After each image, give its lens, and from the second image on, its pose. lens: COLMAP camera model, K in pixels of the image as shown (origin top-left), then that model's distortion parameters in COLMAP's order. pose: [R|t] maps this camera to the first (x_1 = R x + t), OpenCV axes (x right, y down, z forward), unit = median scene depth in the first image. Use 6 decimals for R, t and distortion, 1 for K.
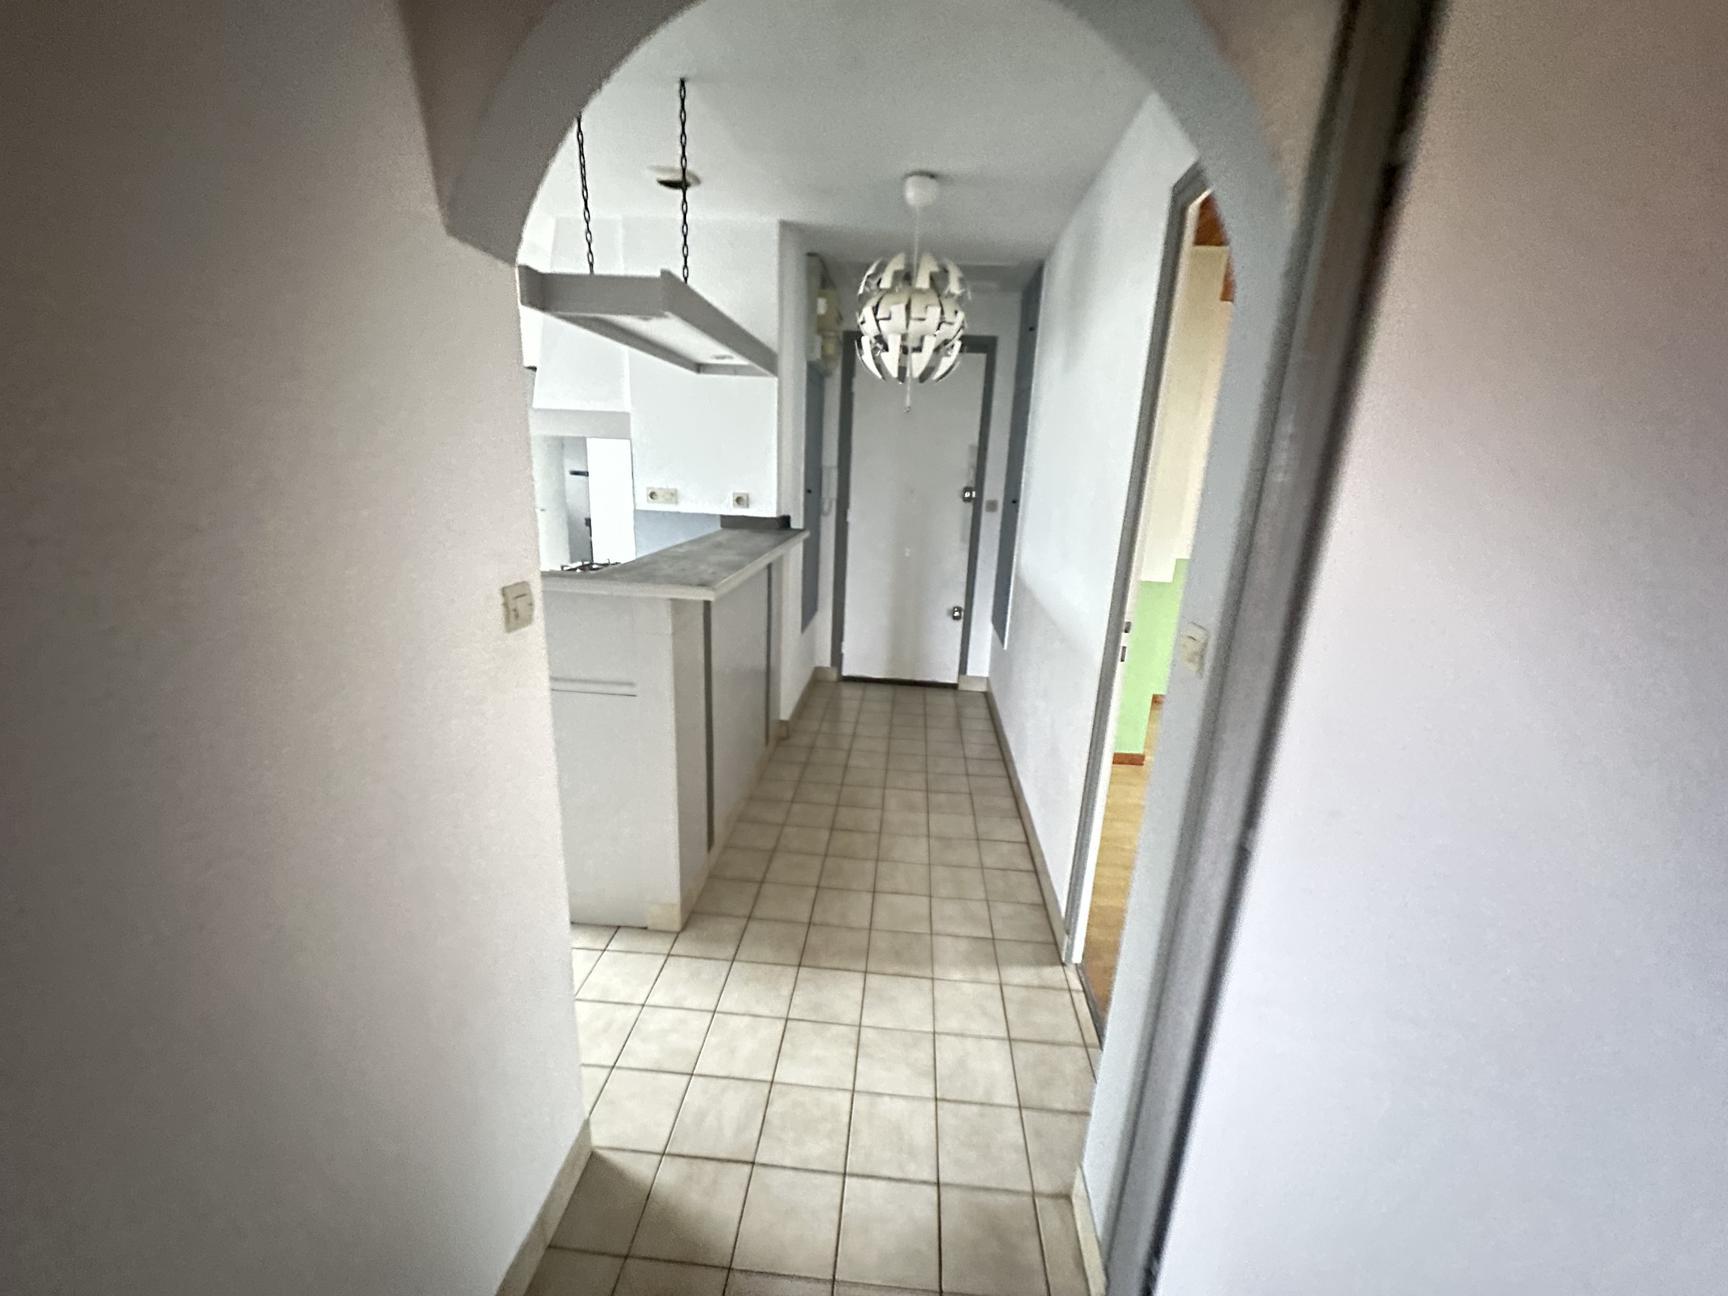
lens RADIAL K [[688.2, 0, 862.6], [0, 688.2, 649.9], [0, 0, 1]] dist [0.000328, 0.000040]
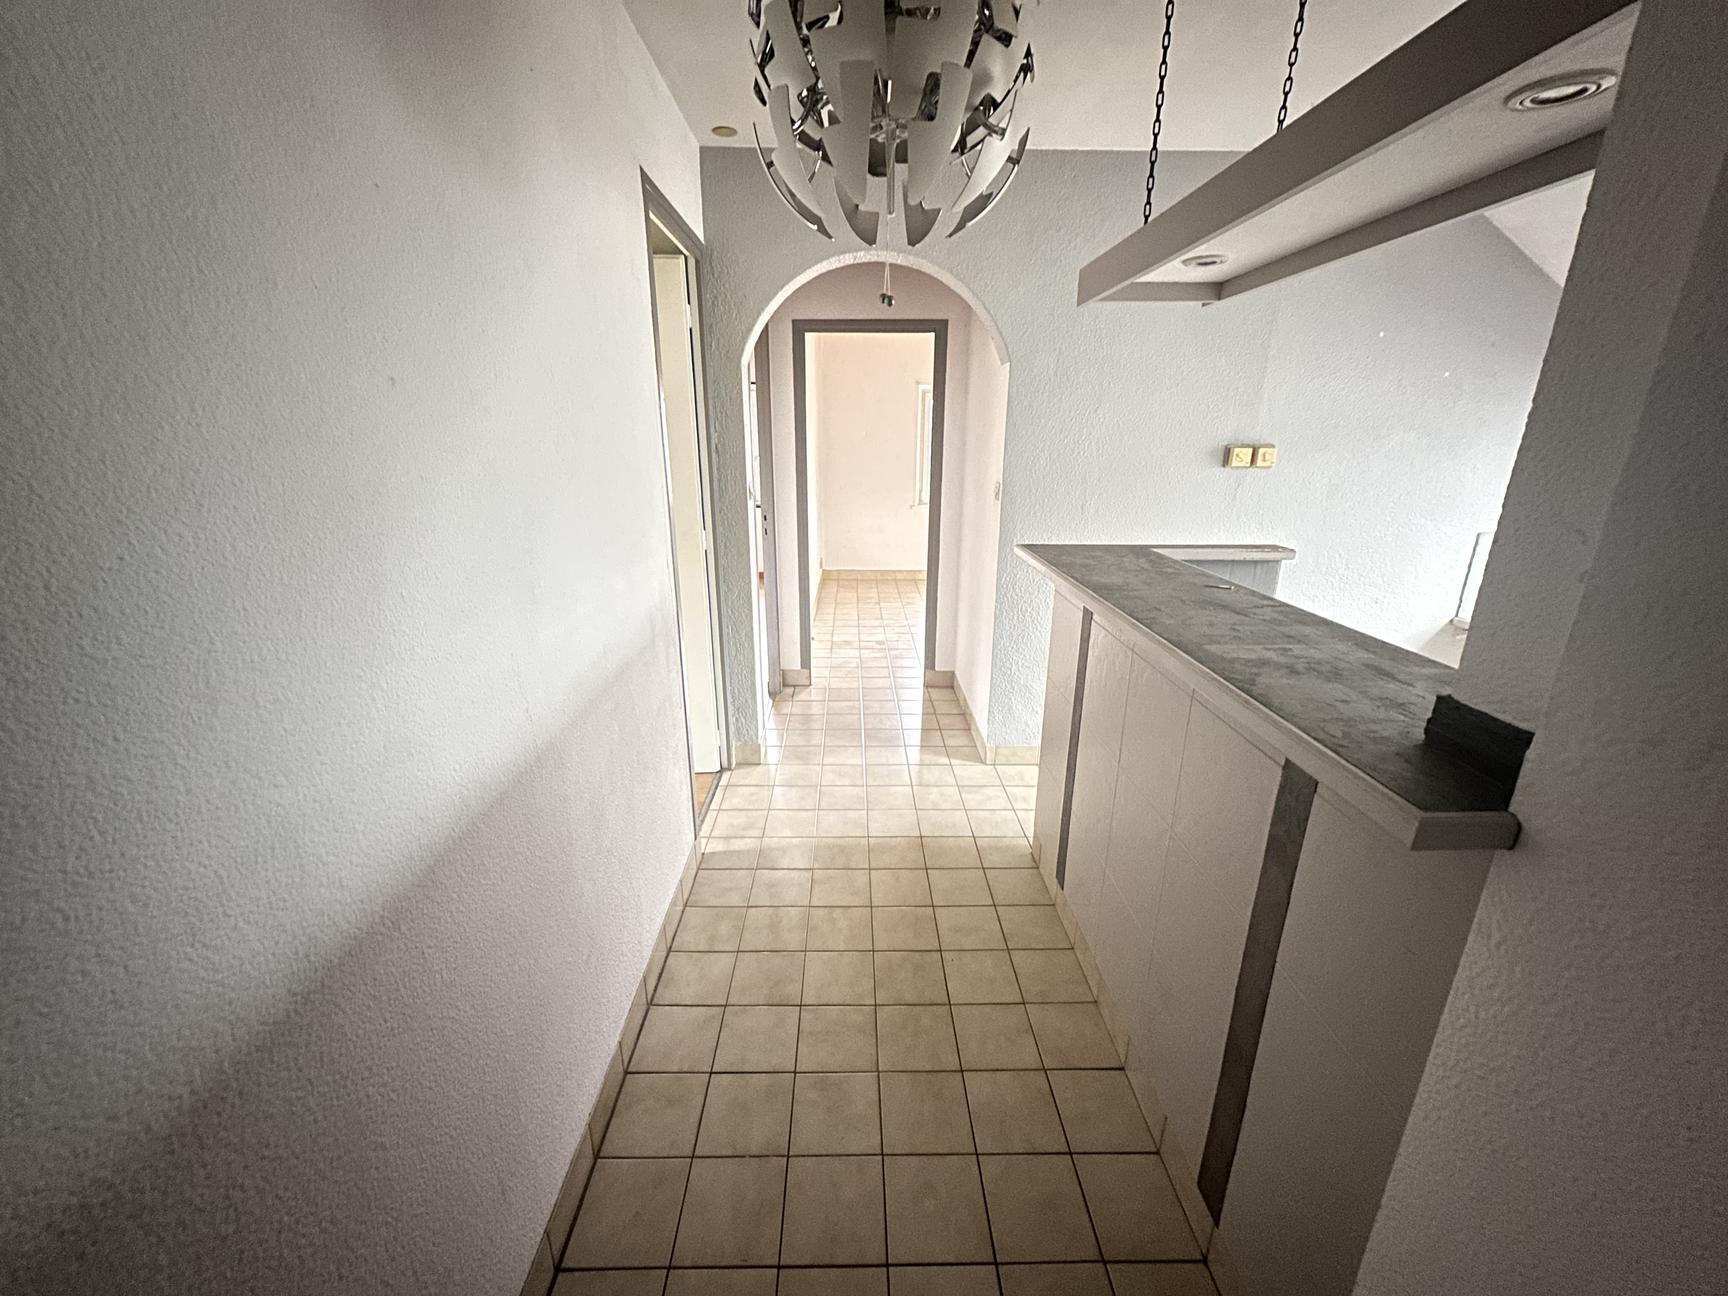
lens RADIAL K [[688.2, 0, 862.6], [0, 688.2, 649.9], [0, 0, 1]] dist [0.000328, 0.000040]
pose [[-0.994334, -0.019308, -0.104528, 0.150326], [-0.072181, 0.844526, 0.530628, -0.484927], [0.078032, 0.535166, -0.841135, 1.819697]]
